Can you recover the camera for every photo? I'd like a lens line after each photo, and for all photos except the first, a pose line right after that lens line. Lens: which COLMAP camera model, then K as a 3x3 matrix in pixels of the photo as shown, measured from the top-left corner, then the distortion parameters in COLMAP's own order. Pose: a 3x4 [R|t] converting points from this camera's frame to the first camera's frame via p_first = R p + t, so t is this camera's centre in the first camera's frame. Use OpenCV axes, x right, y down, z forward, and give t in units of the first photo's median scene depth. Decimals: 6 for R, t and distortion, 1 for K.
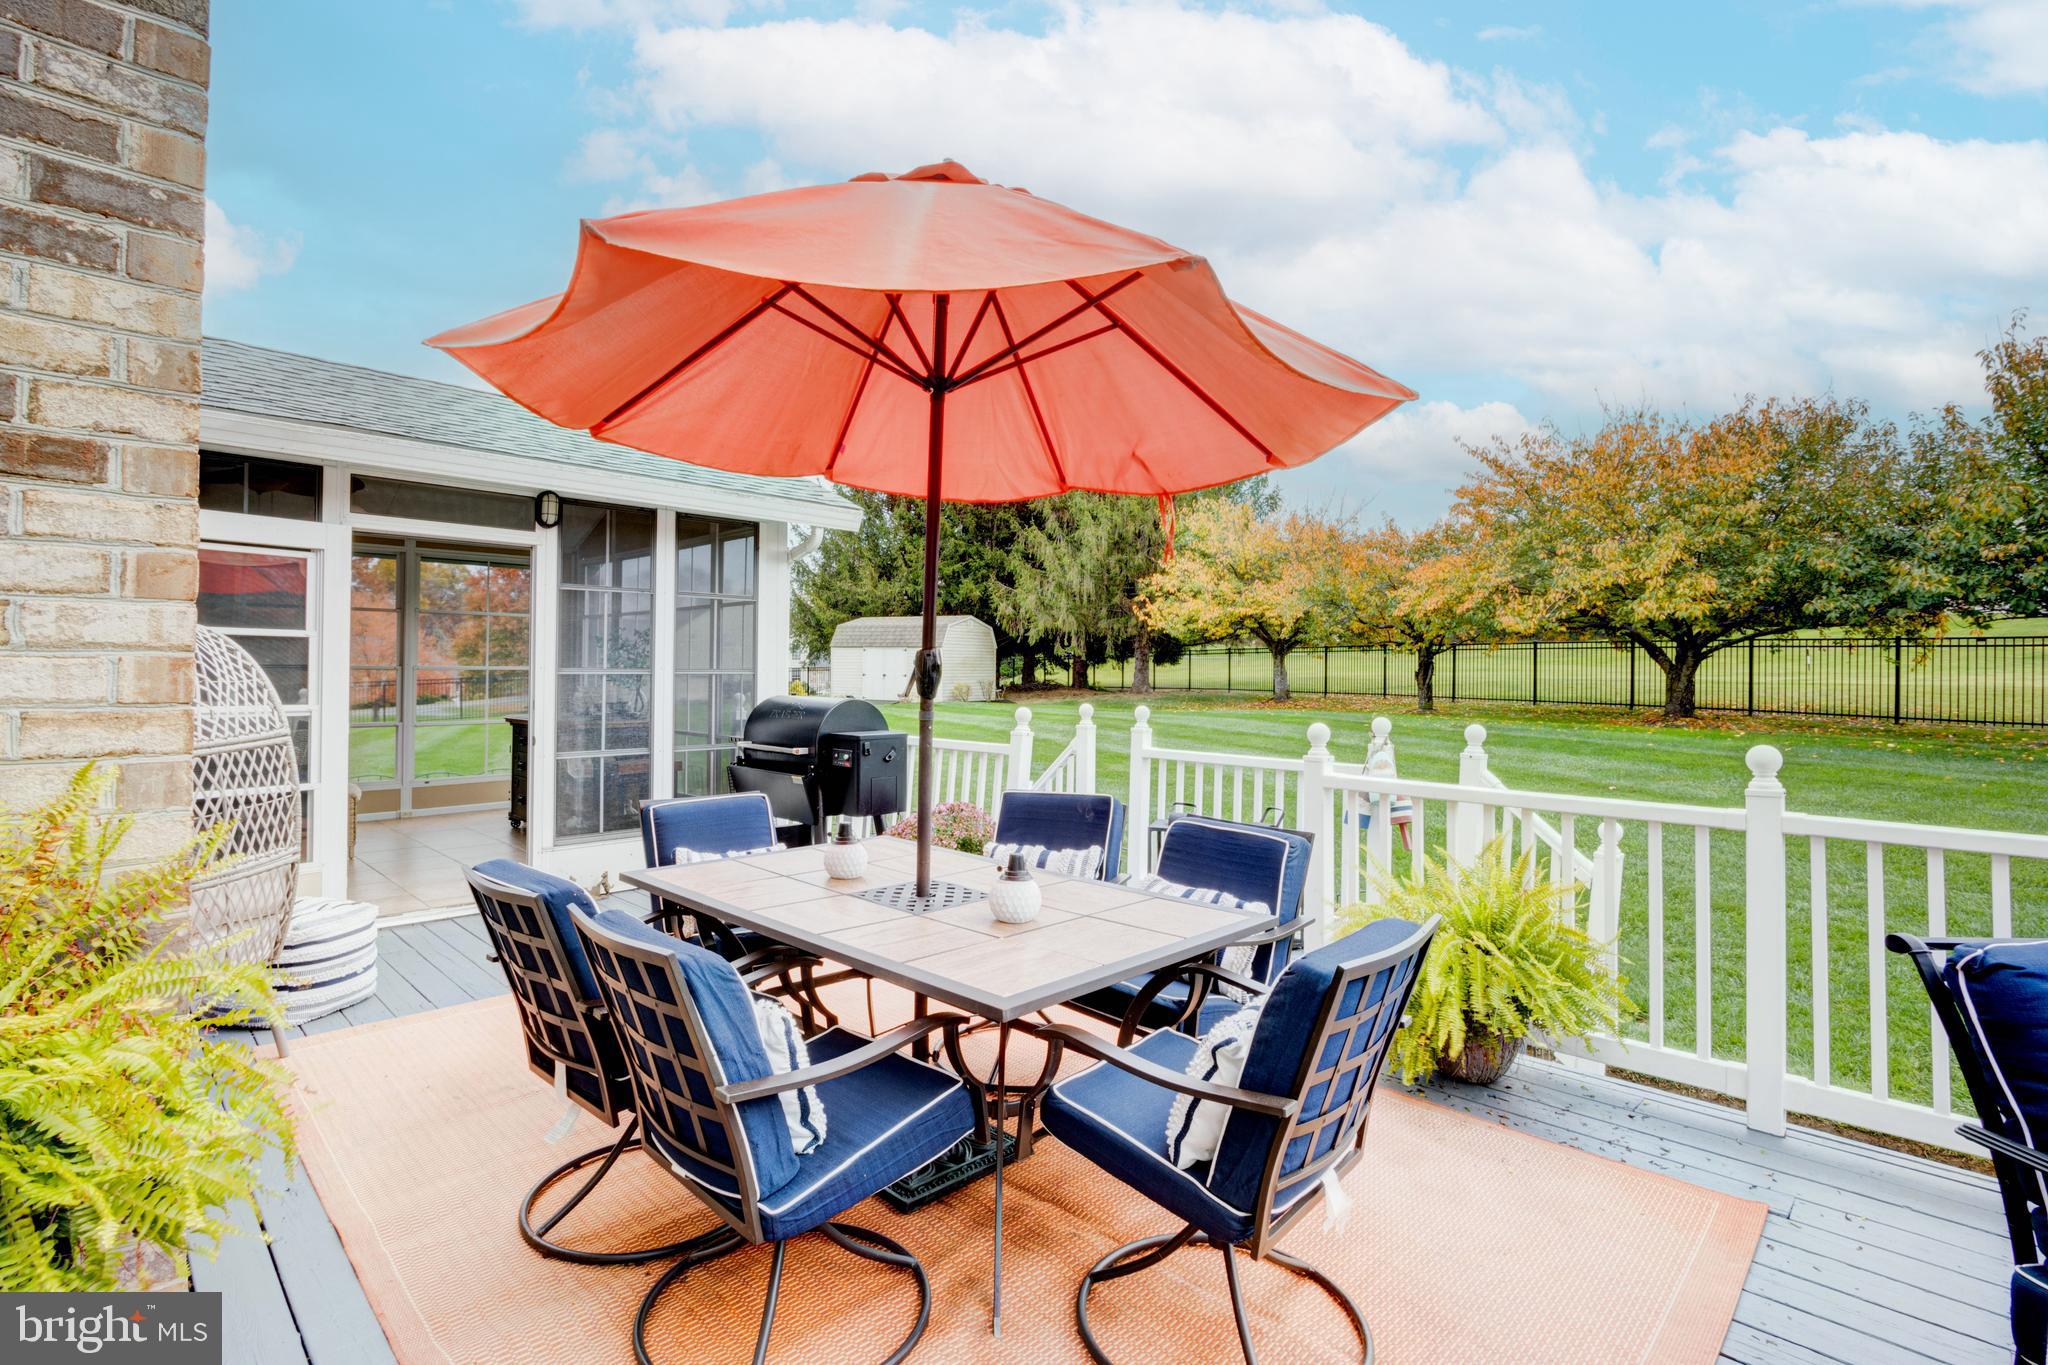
lens RADIAL K [[954.8, 0, 1022.0], [0, 954.8, 681.1], [0, 0, 1]] dist [-0.018526, 0.004952]
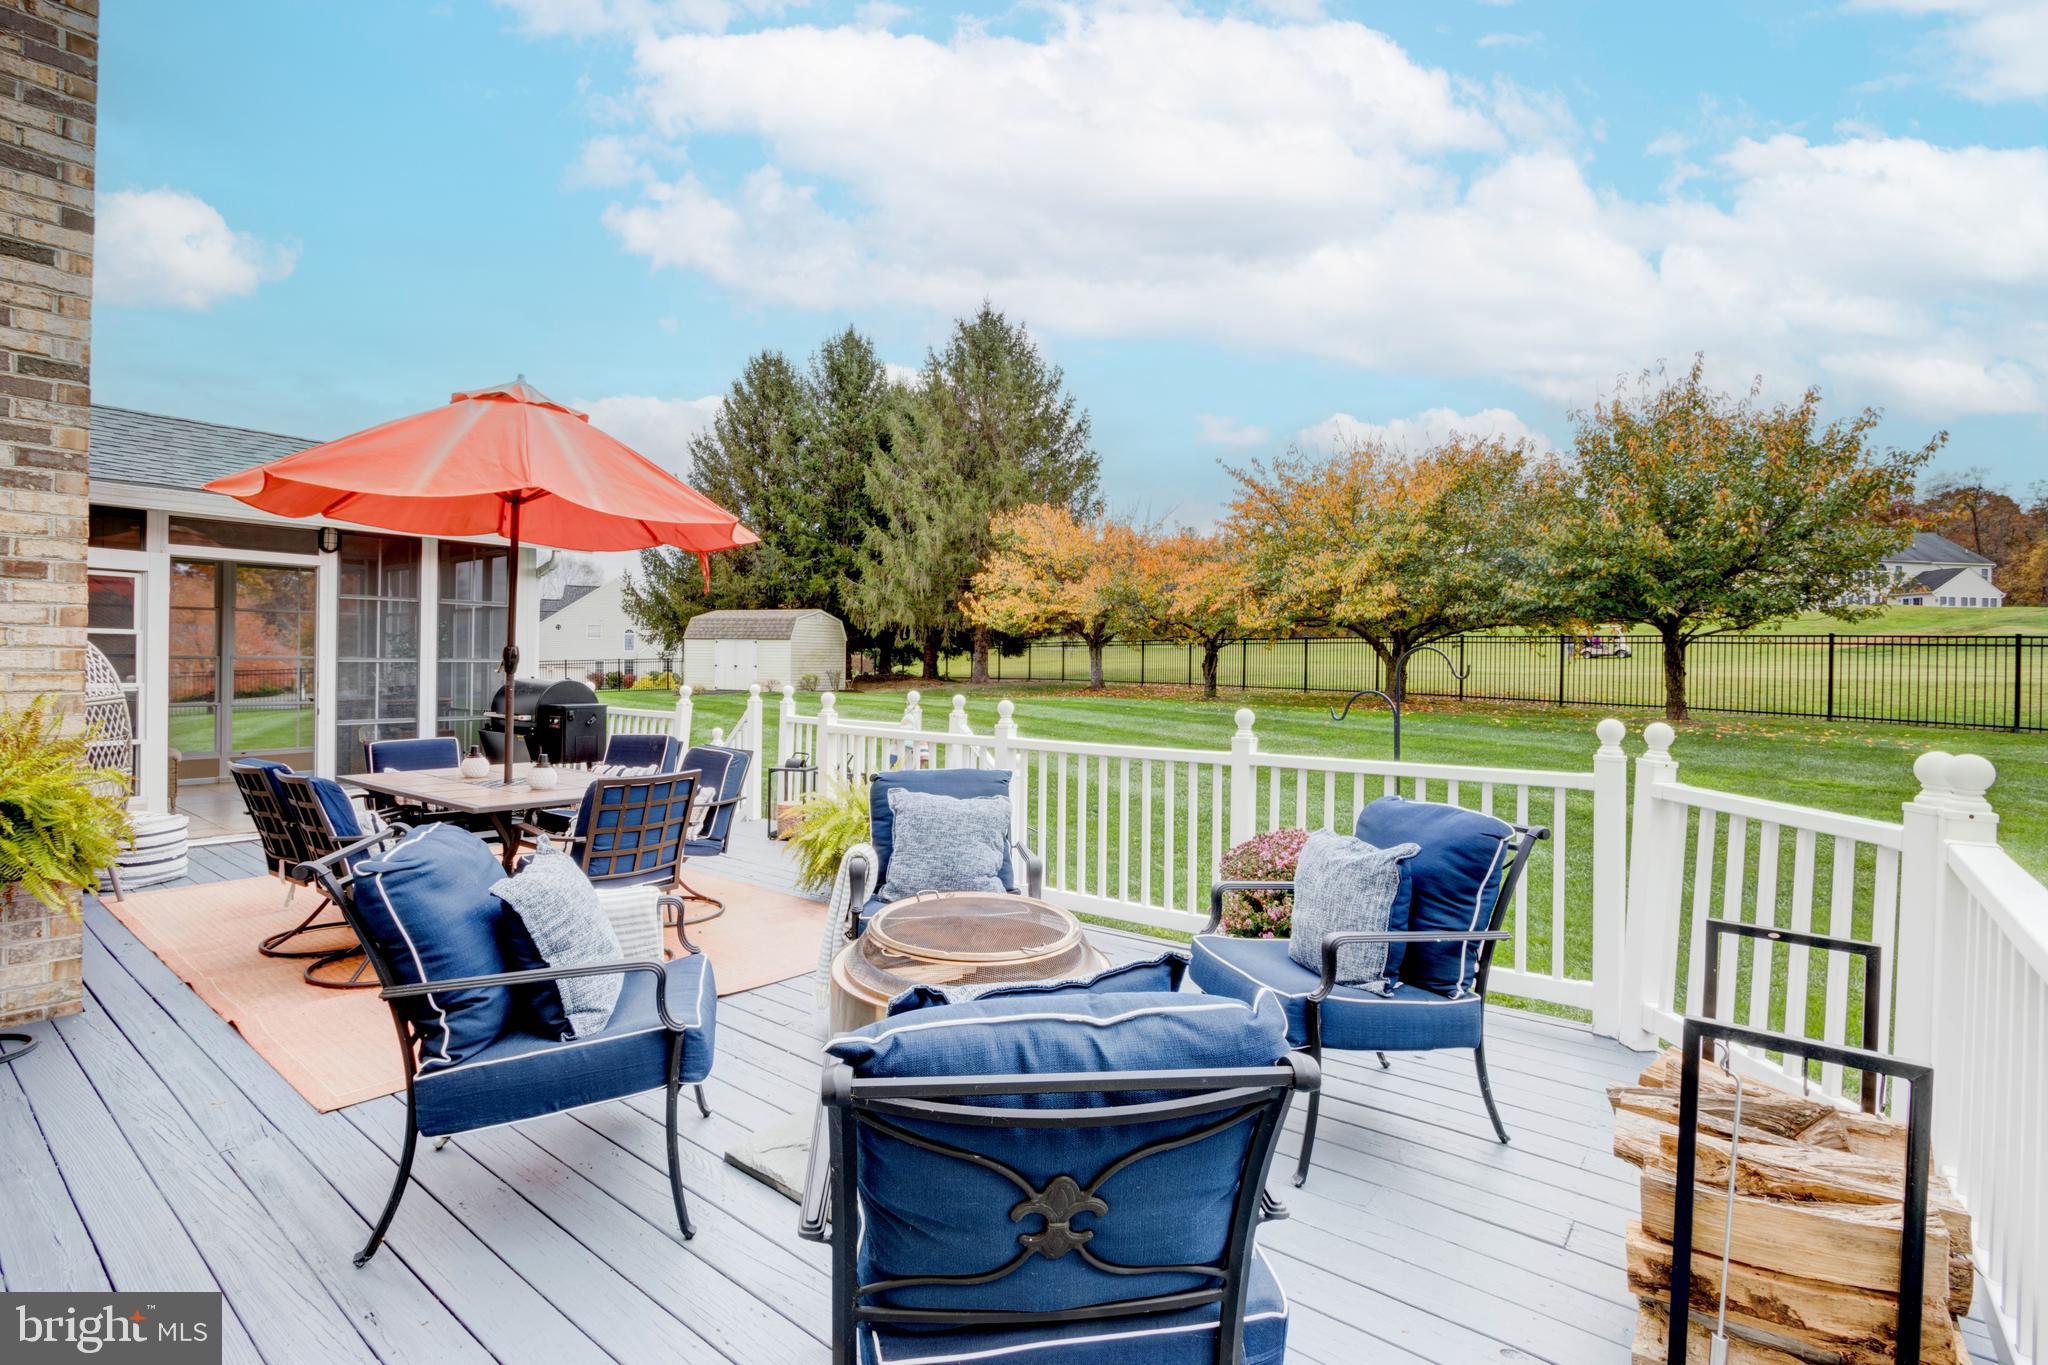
lens RADIAL K [[954.8, 0, 1020.9], [0, 954.8, 678.1], [0, 0, 1]] dist [-0.018526, 0.004952]
pose [[0.994050, -0.000080, 0.108924, 0.103309], [-0.000522, 0.999985, 0.005501, 0.002528], [-0.108923, -0.005526, 0.994035, -0.138486]]
